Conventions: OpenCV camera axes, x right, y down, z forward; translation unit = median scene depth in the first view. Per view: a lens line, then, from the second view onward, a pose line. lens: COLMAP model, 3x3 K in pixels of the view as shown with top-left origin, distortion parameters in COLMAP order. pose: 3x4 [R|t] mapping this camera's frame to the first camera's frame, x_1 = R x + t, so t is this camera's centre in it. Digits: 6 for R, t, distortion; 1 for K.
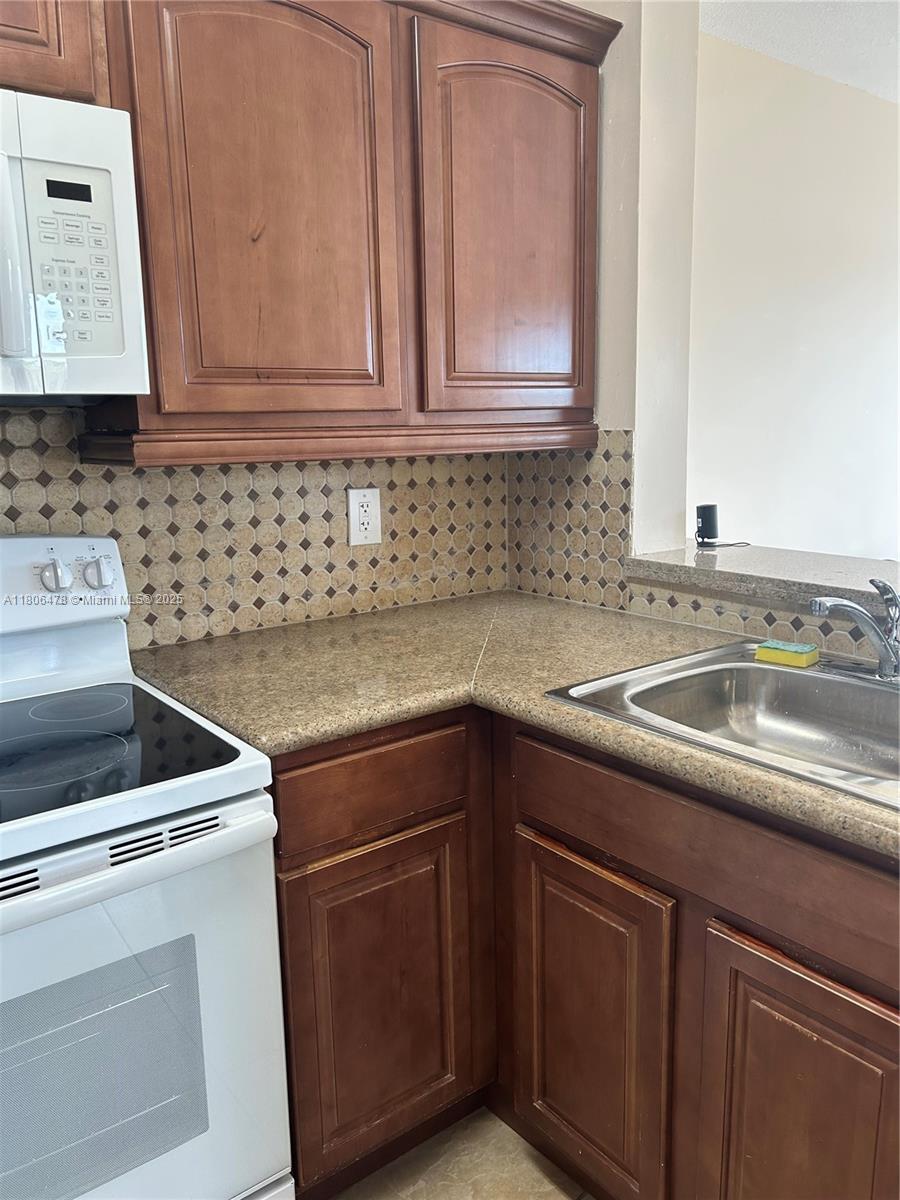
lens RADIAL K [[895.9, 0, 450.0], [0, 895.9, 600.0], [0, 0, 1]] dist [0.066466, -0.090151]
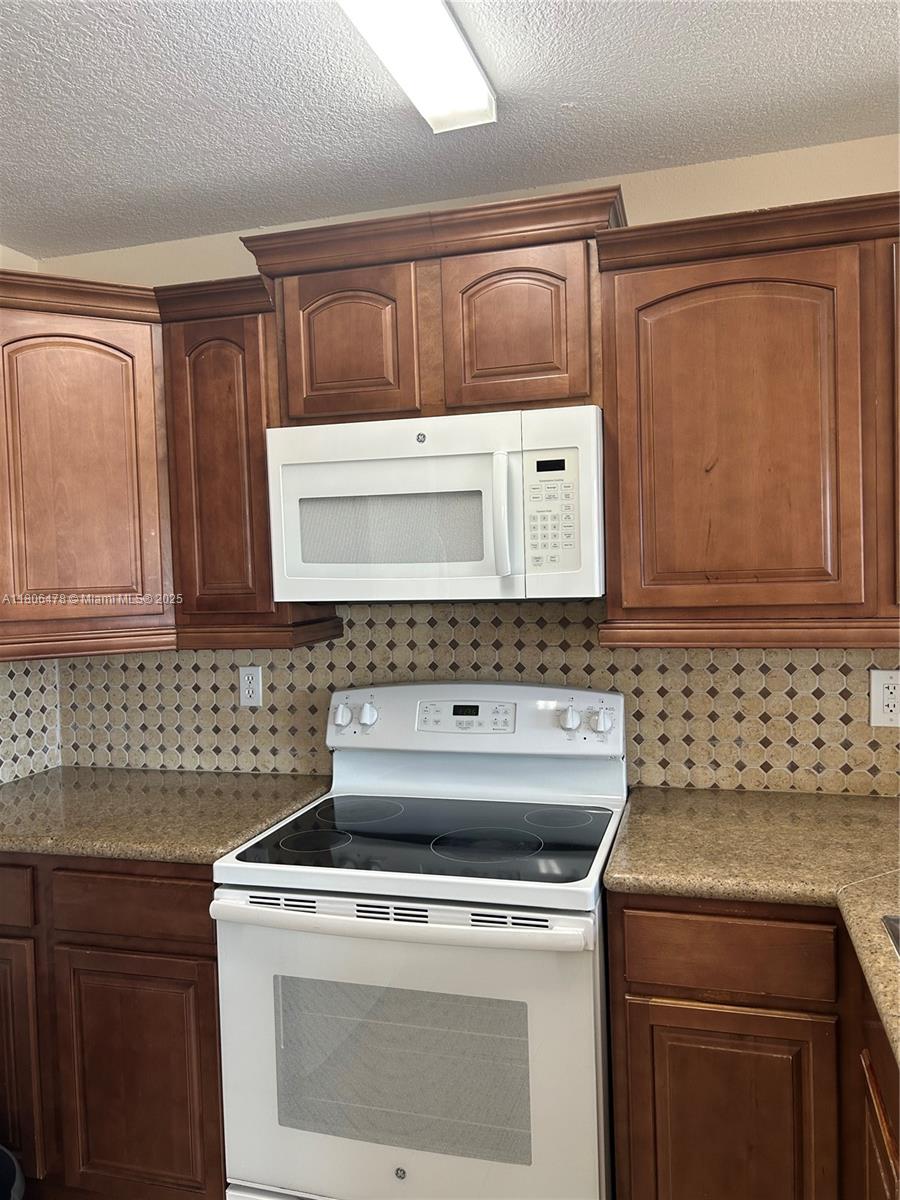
lens RADIAL K [[917.2, 0, 450.0], [0, 917.2, 600.0], [0, 0, 1]] dist [0.001221, -0.010114]
pose [[0.590835, 0.038613, -0.805868, 0.518729], [-0.139480, 0.988703, -0.054888, -0.094698], [0.794644, 0.144832, 0.589546, 0.011798]]
